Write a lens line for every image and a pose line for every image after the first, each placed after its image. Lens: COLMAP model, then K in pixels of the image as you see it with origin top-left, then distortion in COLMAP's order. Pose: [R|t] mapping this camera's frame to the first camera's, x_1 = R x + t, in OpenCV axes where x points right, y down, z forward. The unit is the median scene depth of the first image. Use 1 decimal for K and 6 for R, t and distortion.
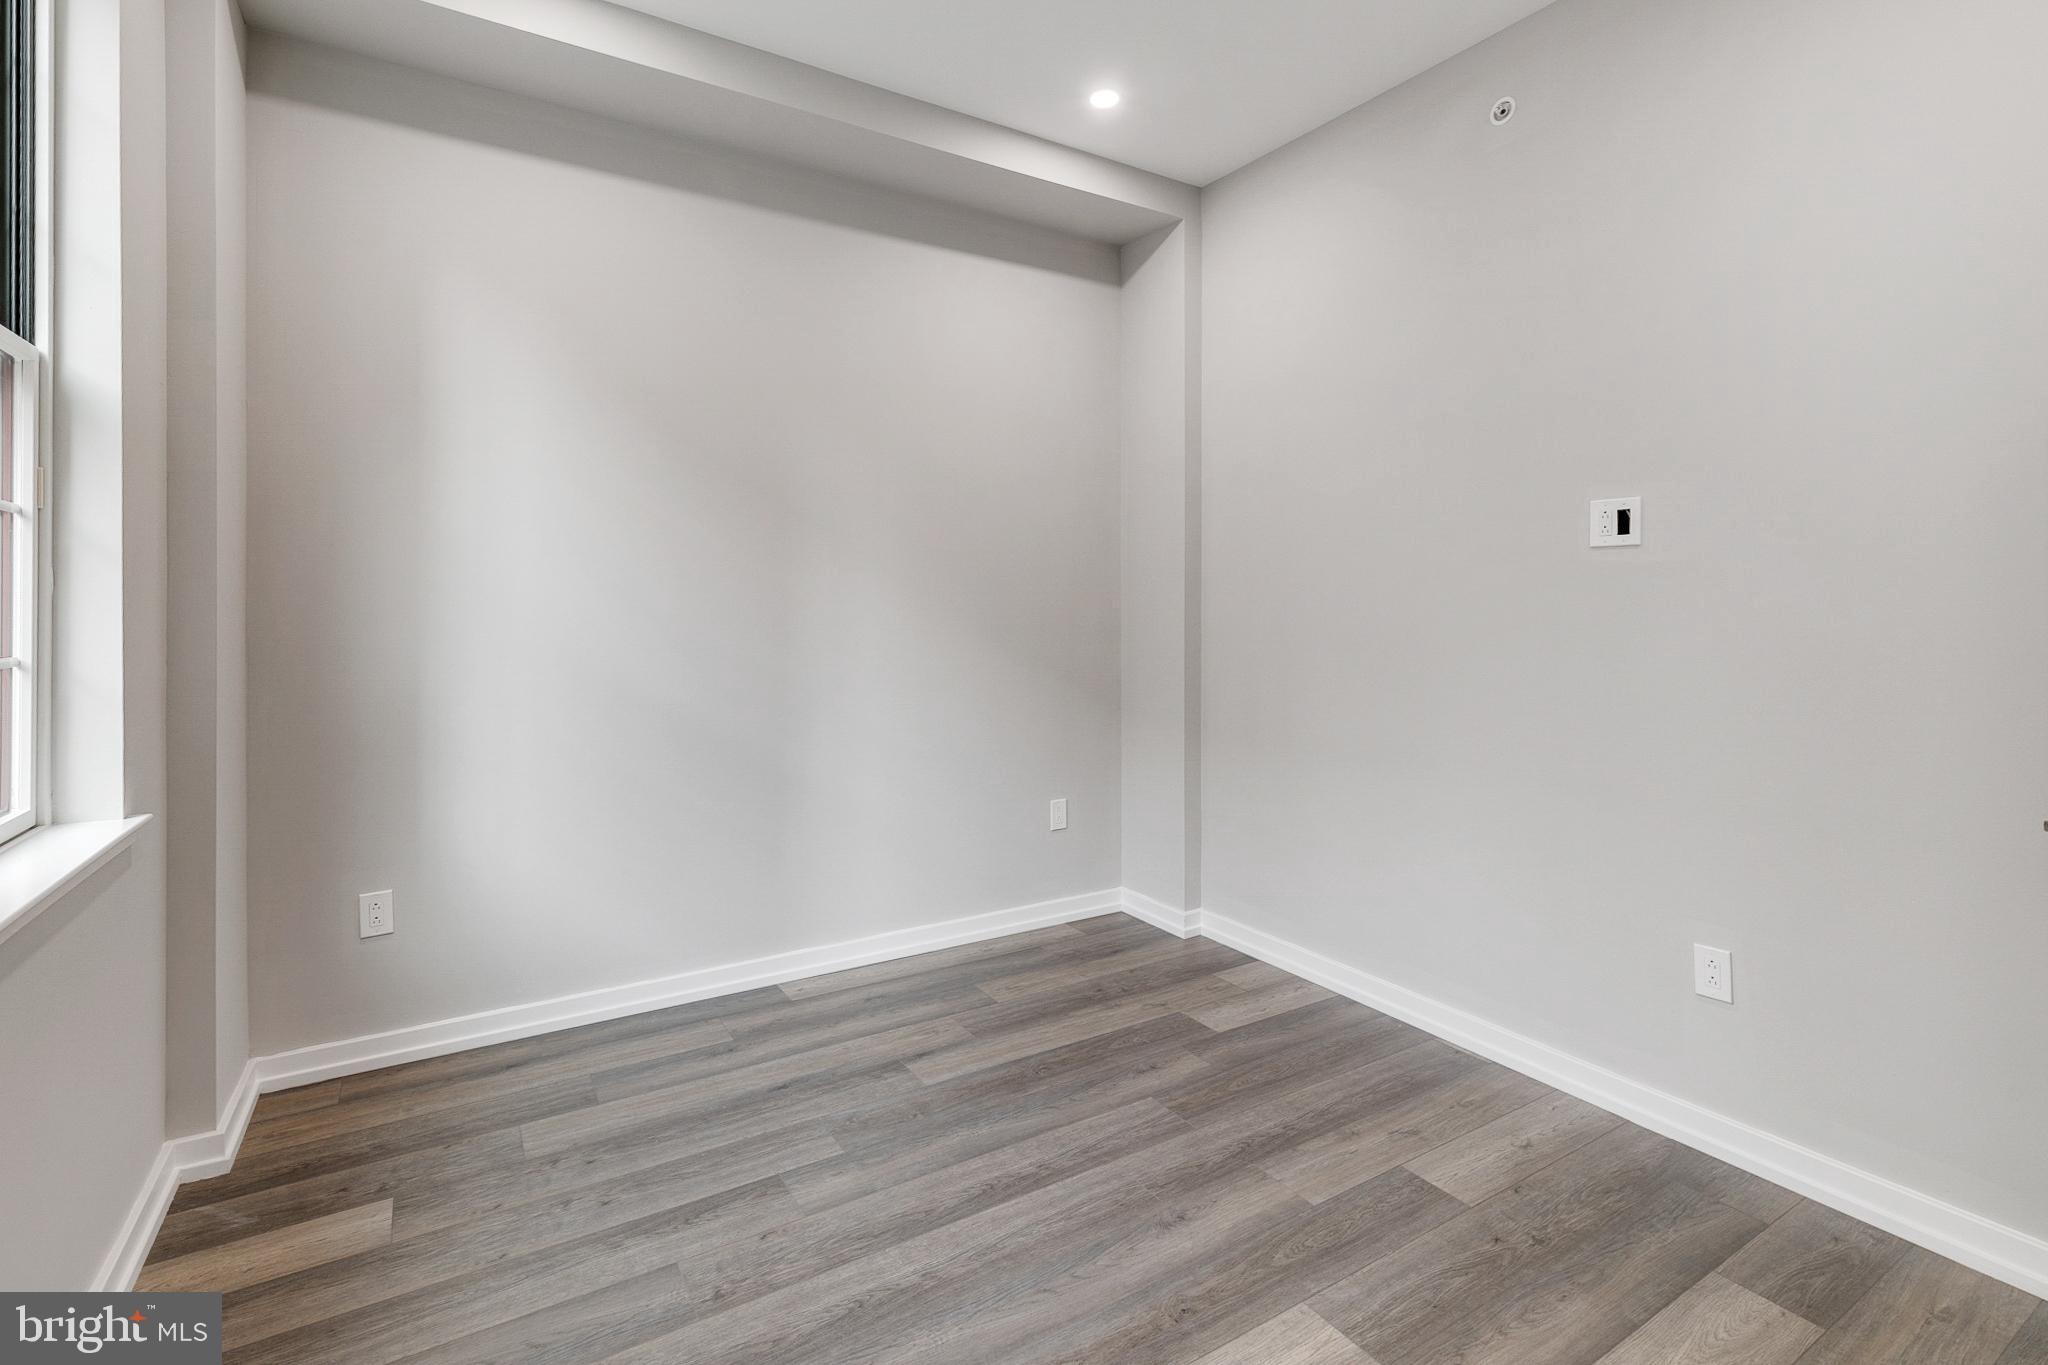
lens RADIAL K [[948.5, 0, 1025.8], [0, 948.5, 601.4], [0, 0, 1]] dist [0.004871, -0.000497]
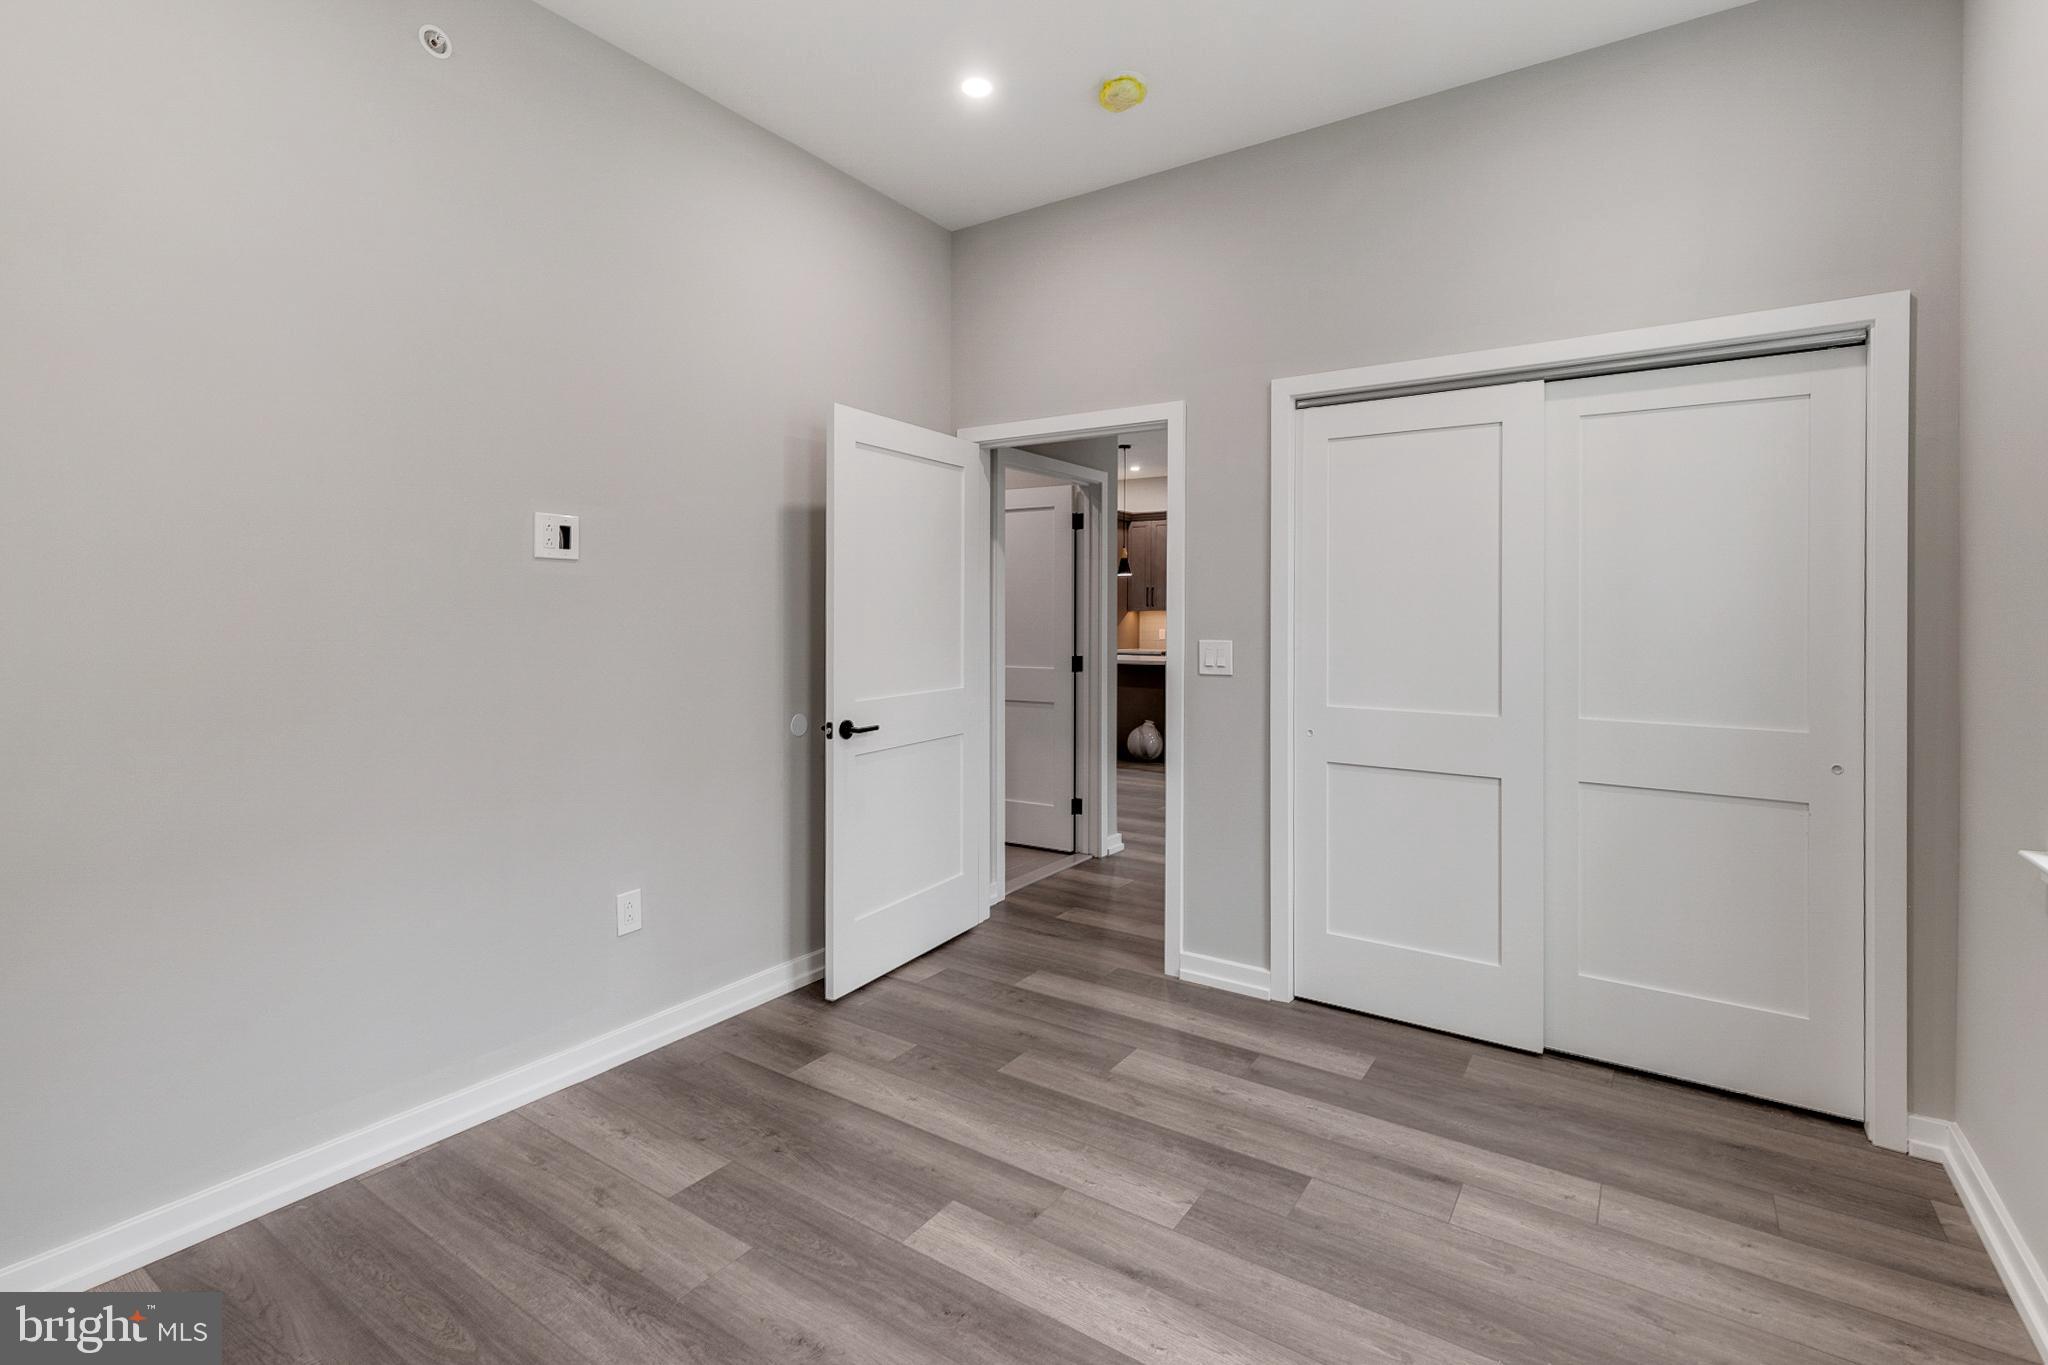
lens RADIAL K [[948.5, 0, 1025.8], [0, 948.5, 601.4], [0, 0, 1]] dist [0.004871, -0.000497]
pose [[-0.404026, 0.007653, 0.914715, -0.574746], [-0.010799, 0.999855, -0.013135, -0.002037], [-0.914684, -0.015185, -0.403885, 0.961315]]
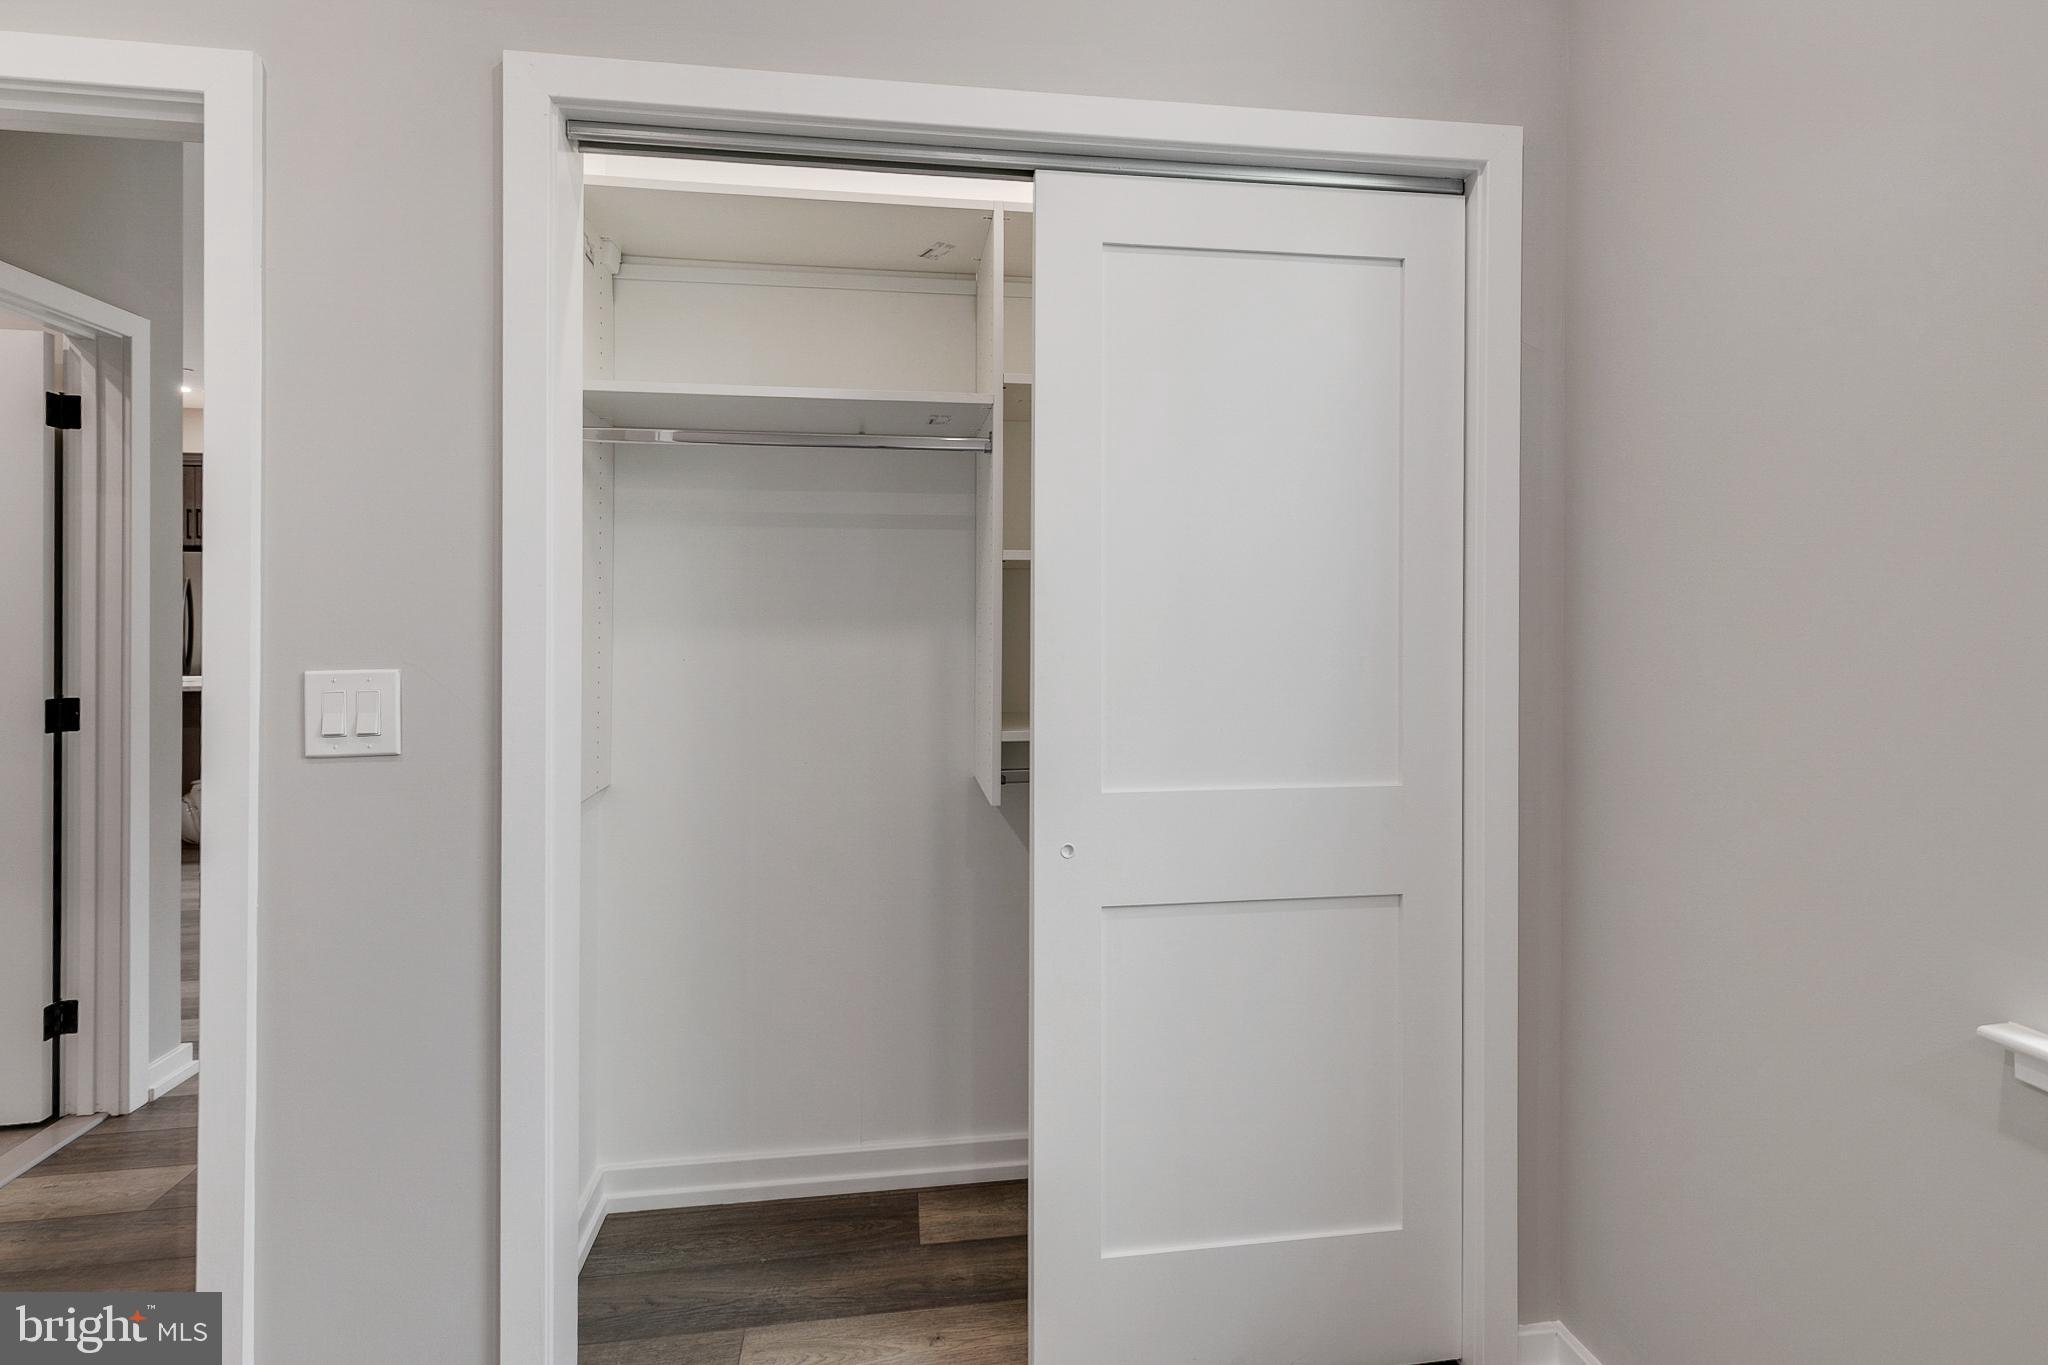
lens RADIAL K [[960.6, 0, 1026.4], [0, 960.6, 603.0], [0, 0, 1]] dist [0.004465, 0.000762]
pose [[-0.911327, 0.002098, 0.411677, -0.016329], [-0.001738, 0.999958, -0.008944, -0.001467], [-0.411679, -0.008867, -0.911286, 0.503009]]
